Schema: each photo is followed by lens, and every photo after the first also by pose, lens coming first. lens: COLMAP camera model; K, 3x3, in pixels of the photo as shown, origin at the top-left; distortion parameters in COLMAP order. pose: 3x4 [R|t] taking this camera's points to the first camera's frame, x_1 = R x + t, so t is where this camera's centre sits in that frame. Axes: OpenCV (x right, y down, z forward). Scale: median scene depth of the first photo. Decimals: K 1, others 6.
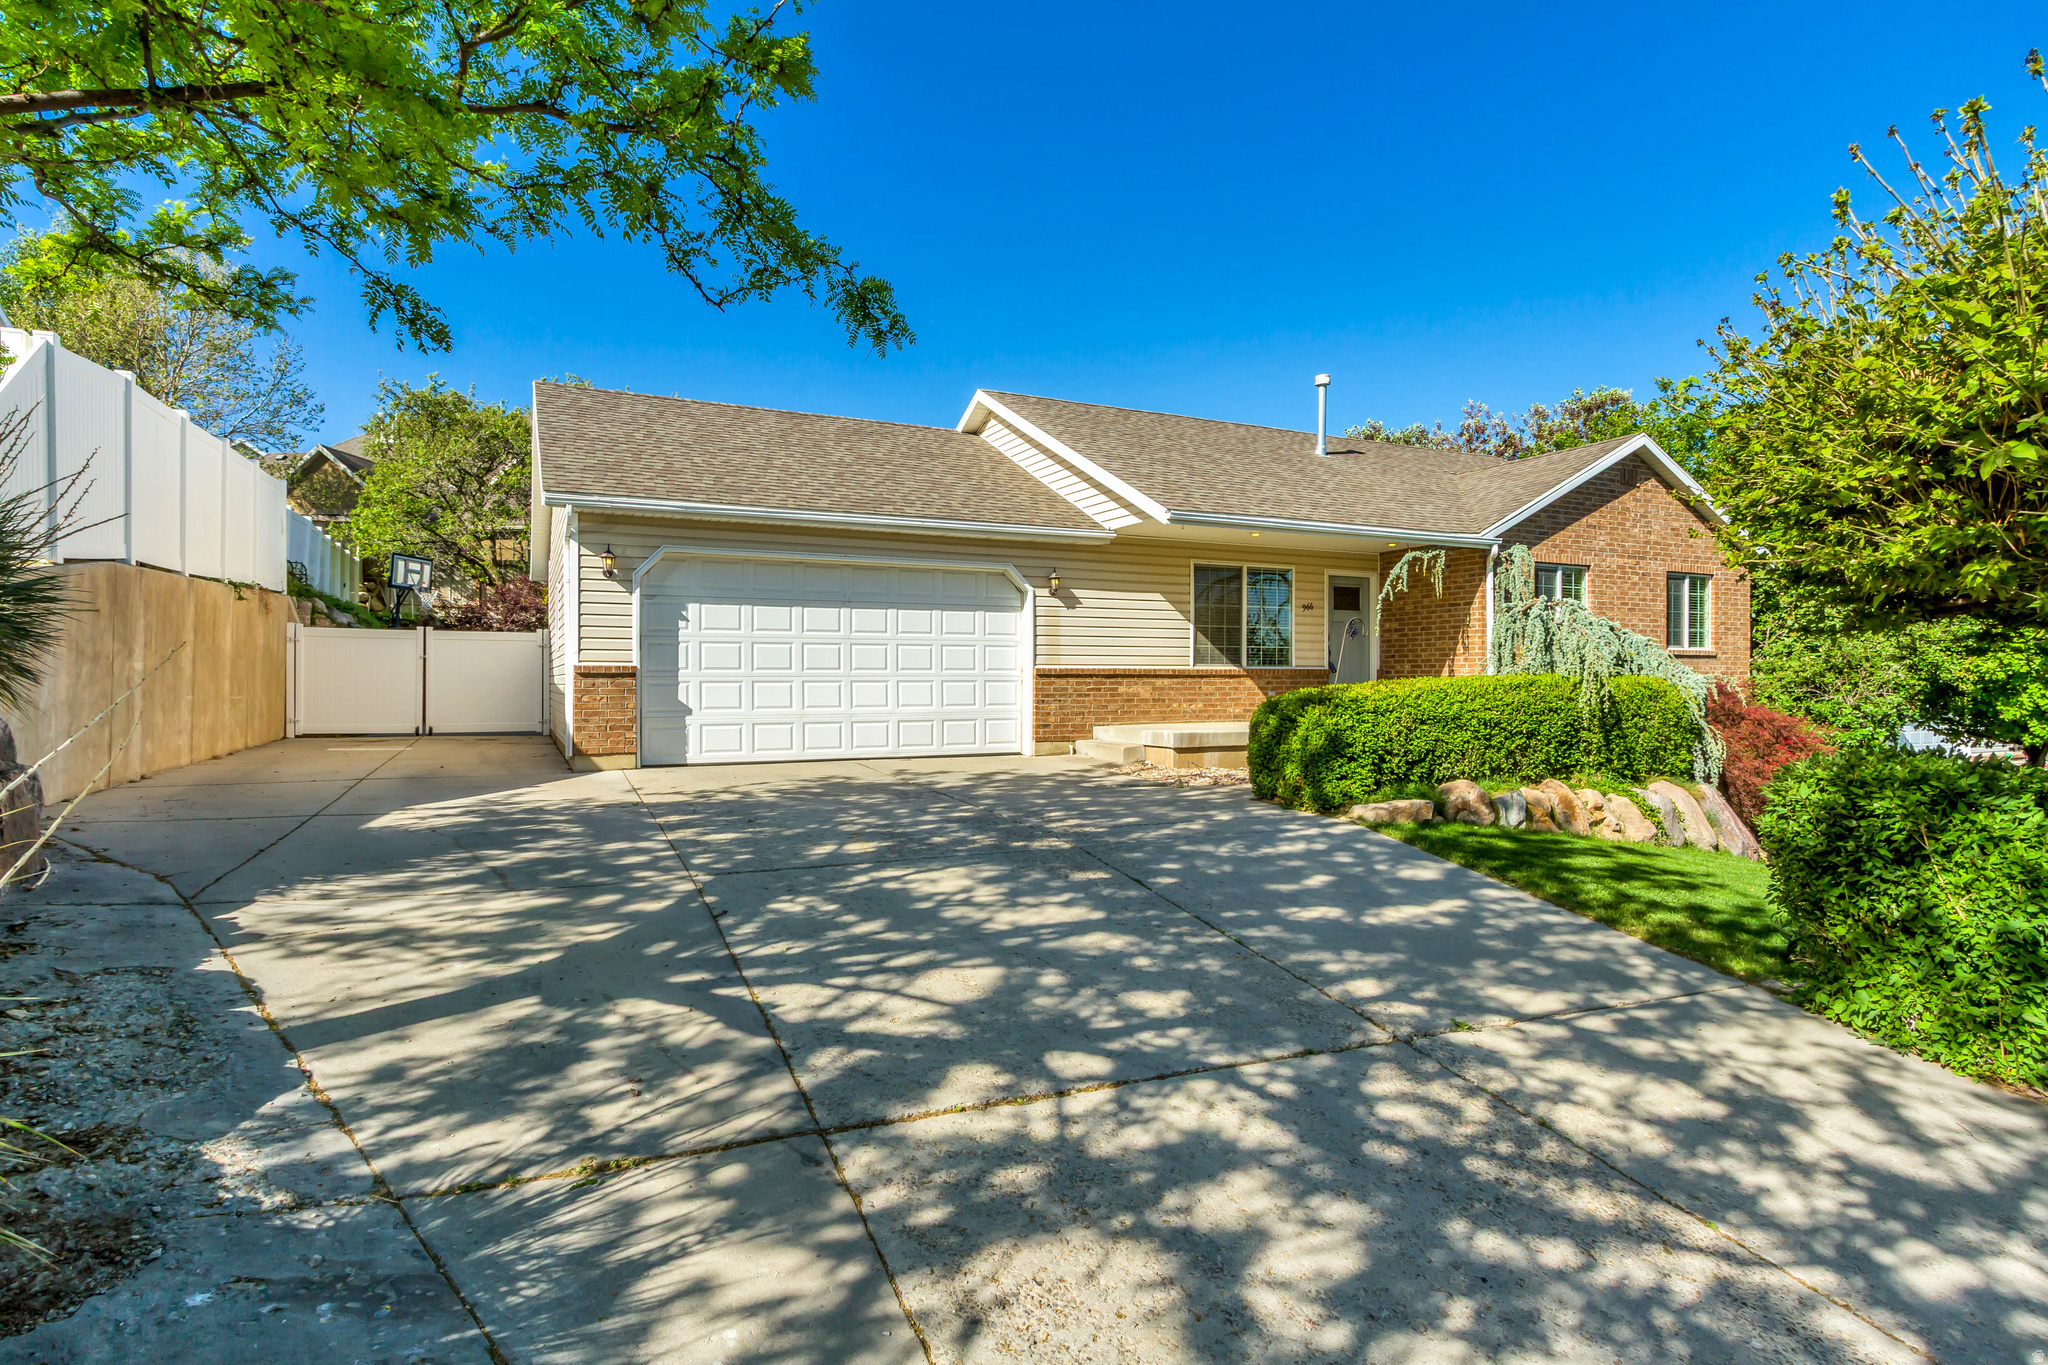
lens RADIAL K [[1061.5, 0, 1021.1], [0, 1061.5, 678.7], [0, 0, 1]] dist [0.015692, -0.000694]
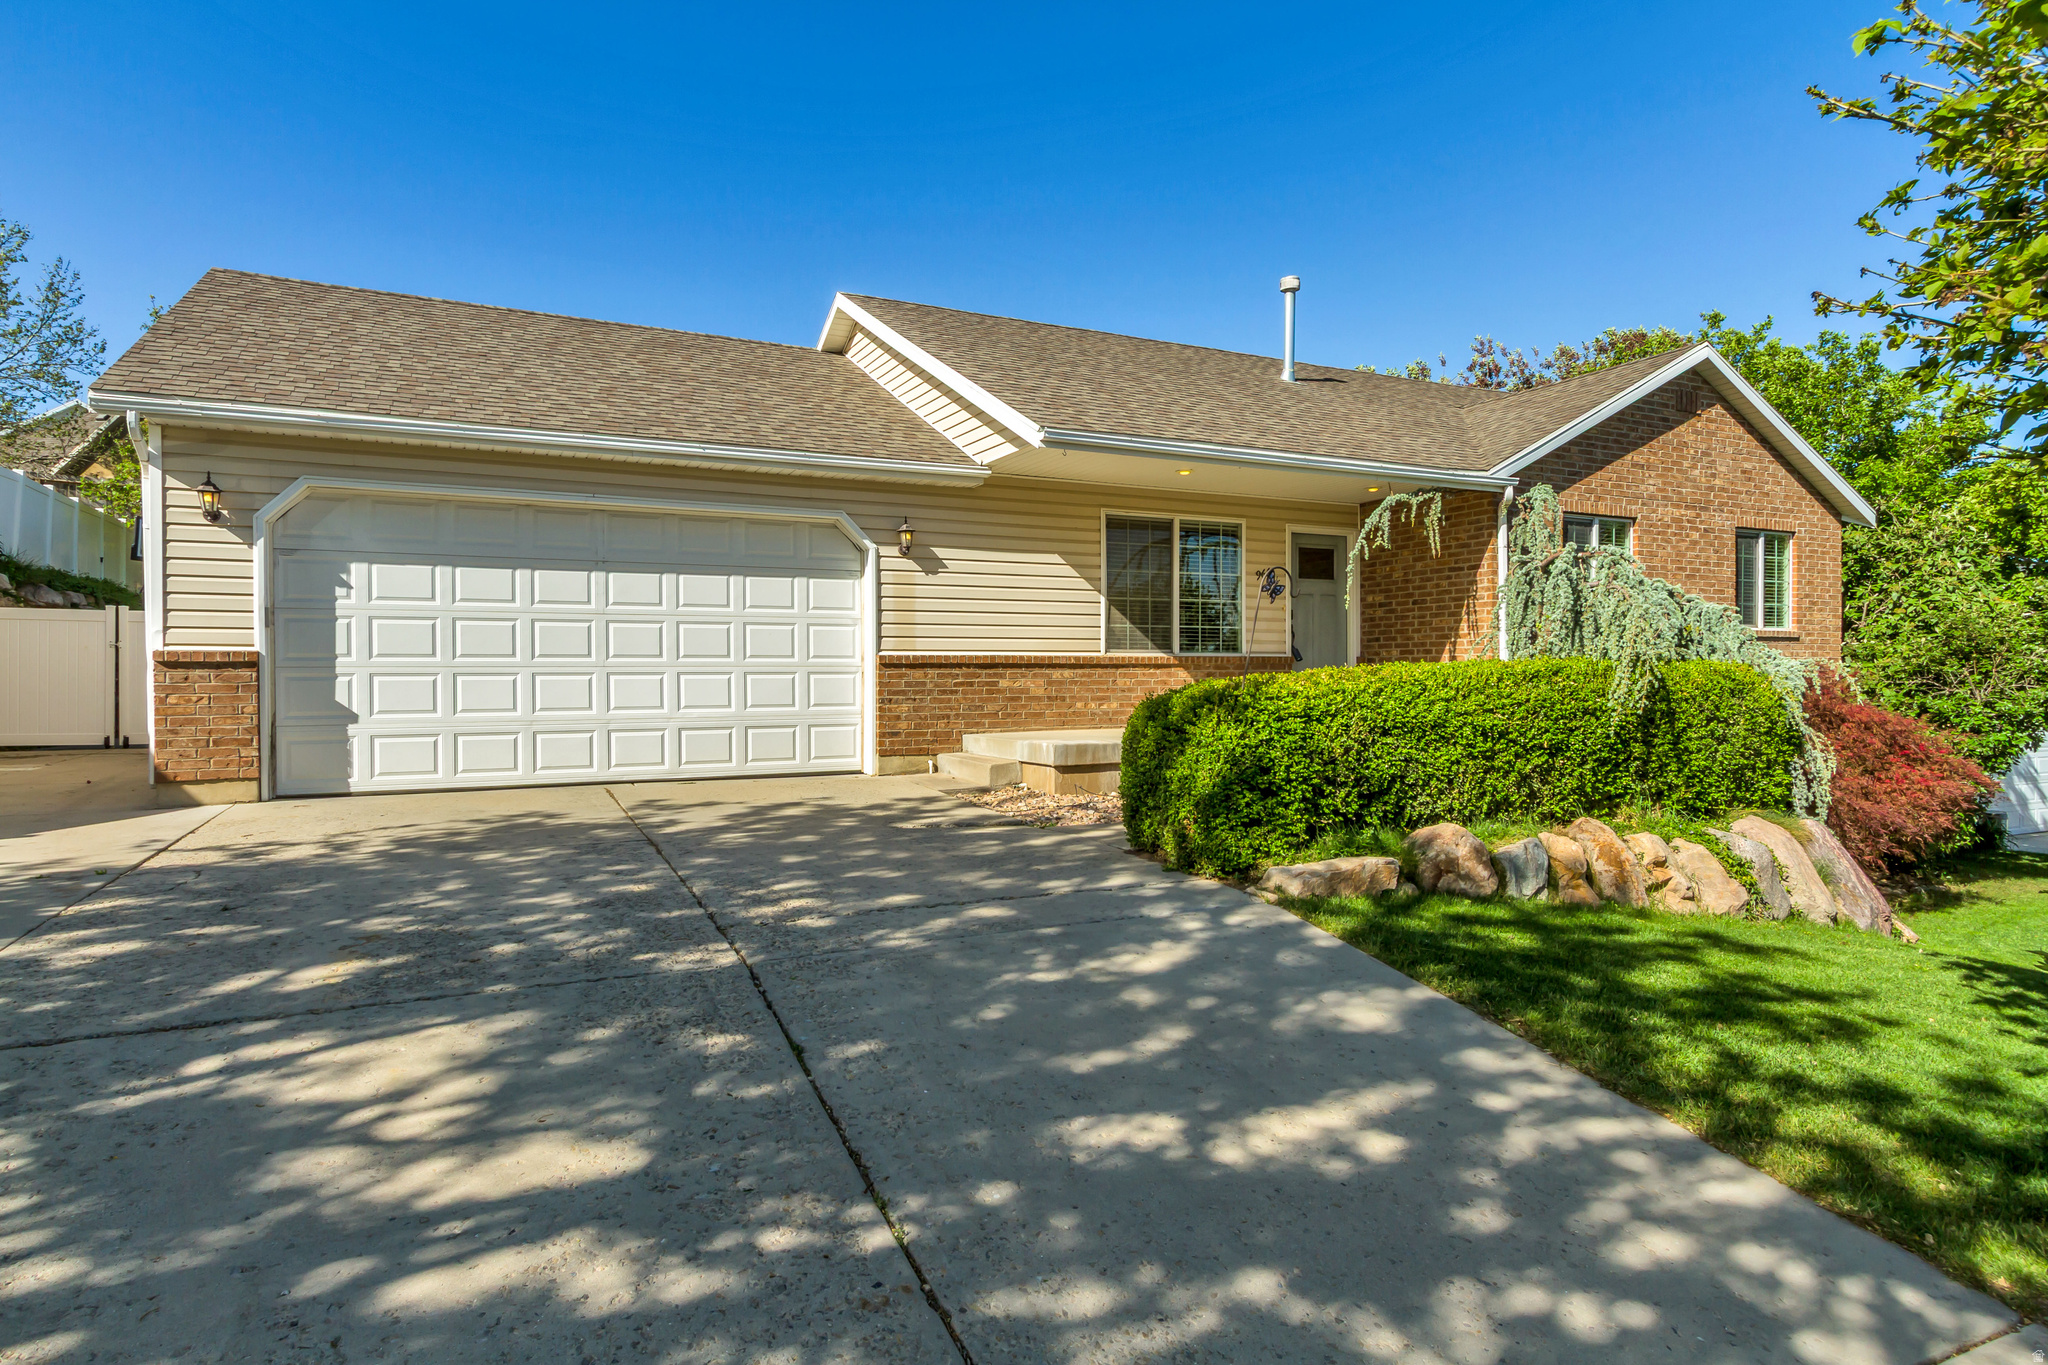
lens RADIAL K [[1144.7, 0, 1020.0], [0, 1144.7, 683.3], [0, 0, 1]] dist [0.018818, 0.001045]
pose [[0.999965, -0.003534, 0.007625, 0.101693], [0.003479, 0.999968, 0.007188, 0.004030], [-0.007650, -0.007161, 0.999945, 0.209665]]
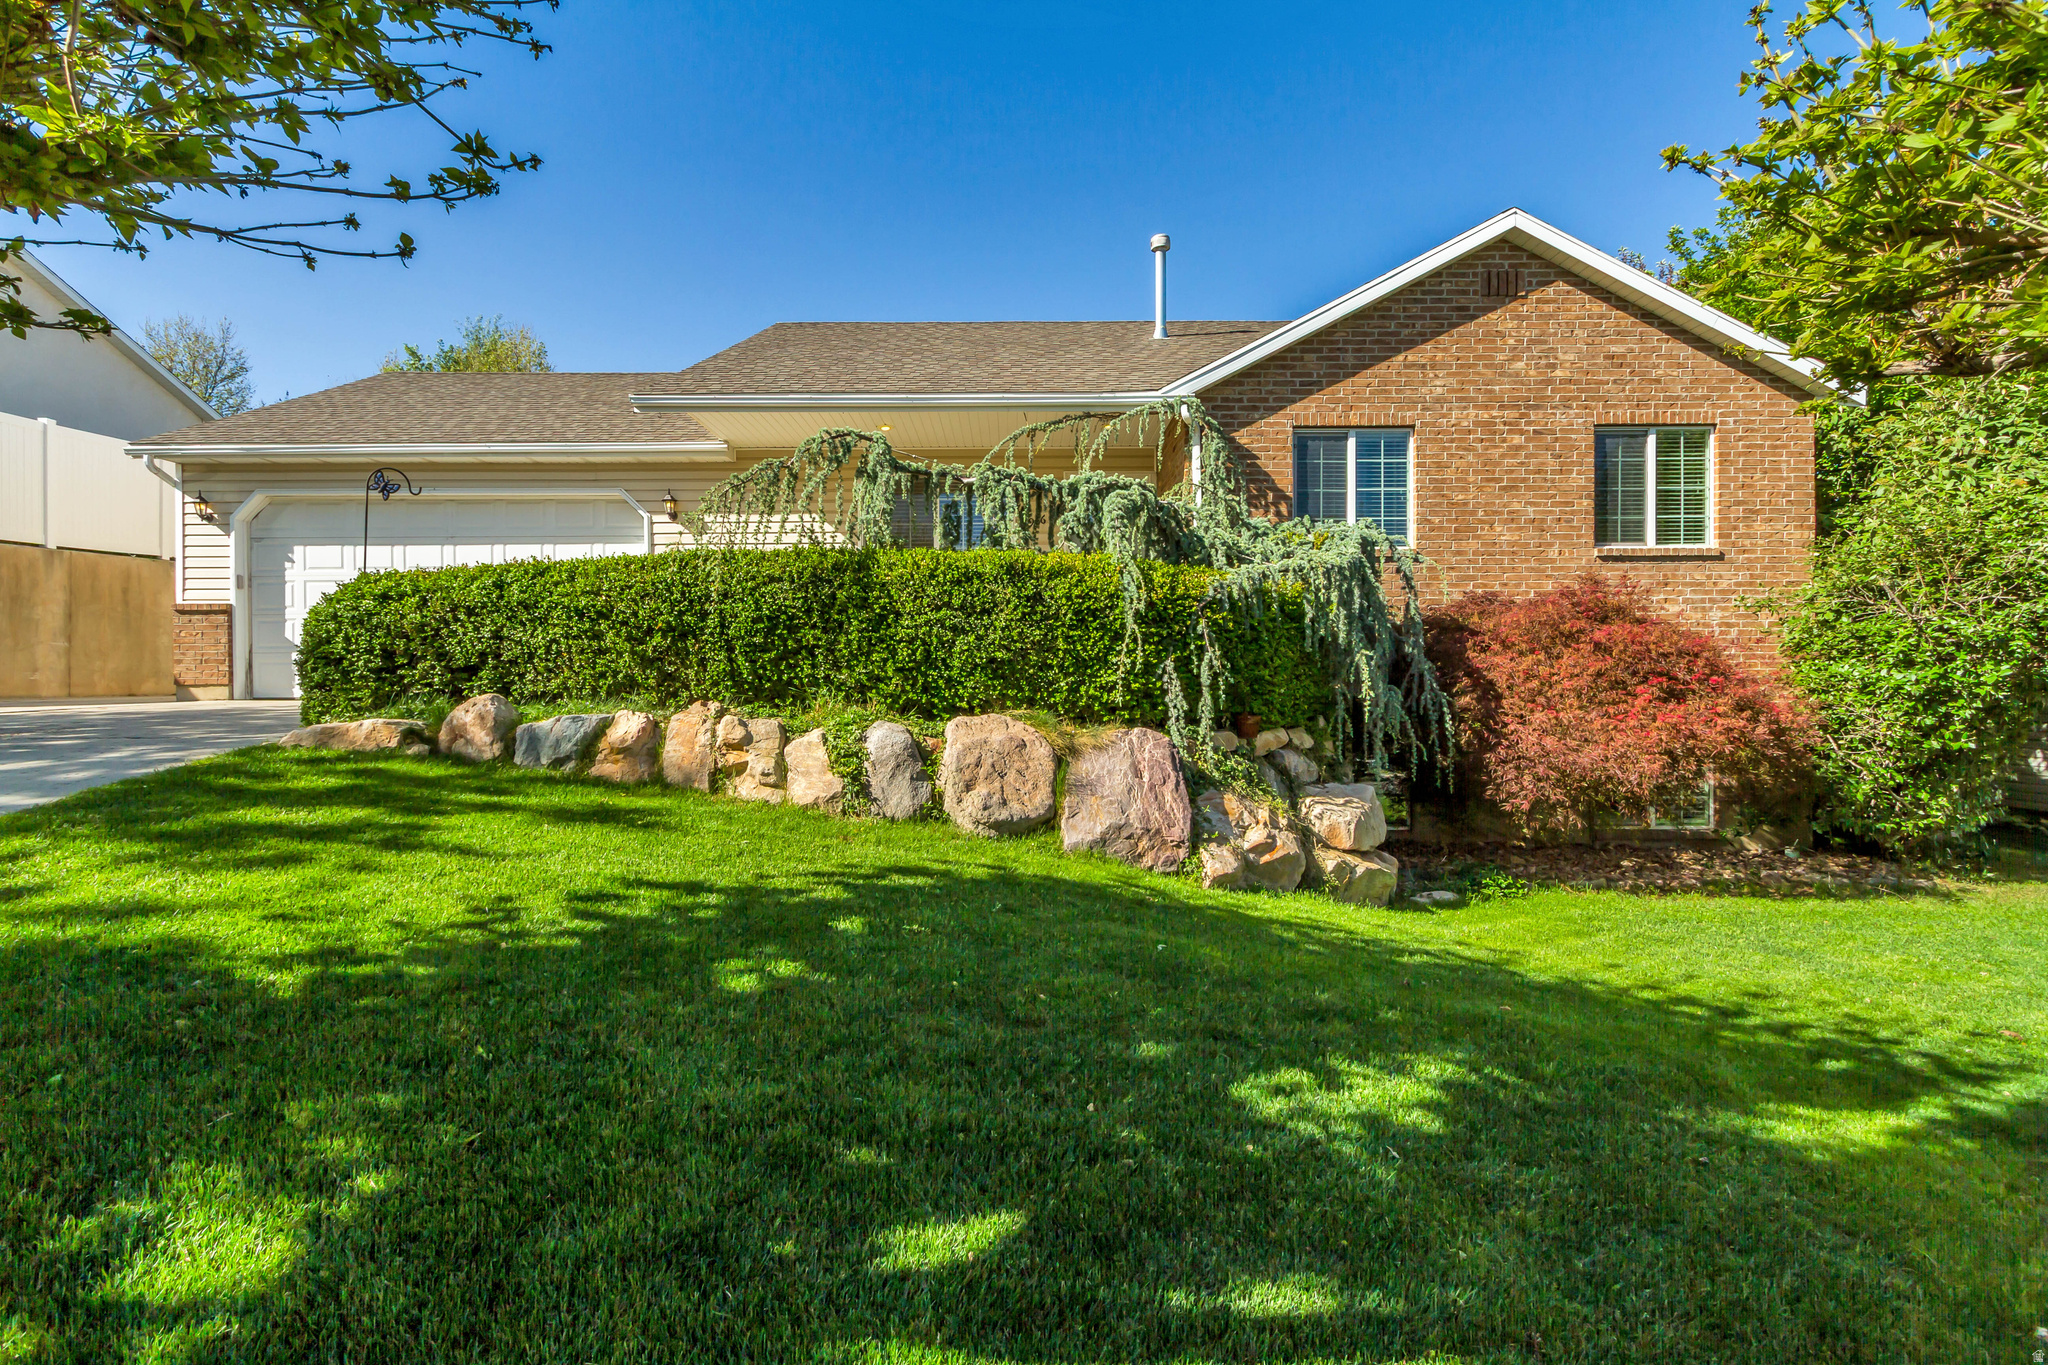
lens RADIAL K [[955.0, 0, 1018.3], [0, 955.0, 685.8], [0, 0, 1]] dist [0.013093, -0.000523]
pose [[0.900283, -0.003544, -0.435292, 0.636942], [0.006011, 0.999973, 0.004292, 0.058566], [0.435265, -0.006481, 0.900279, 0.393497]]
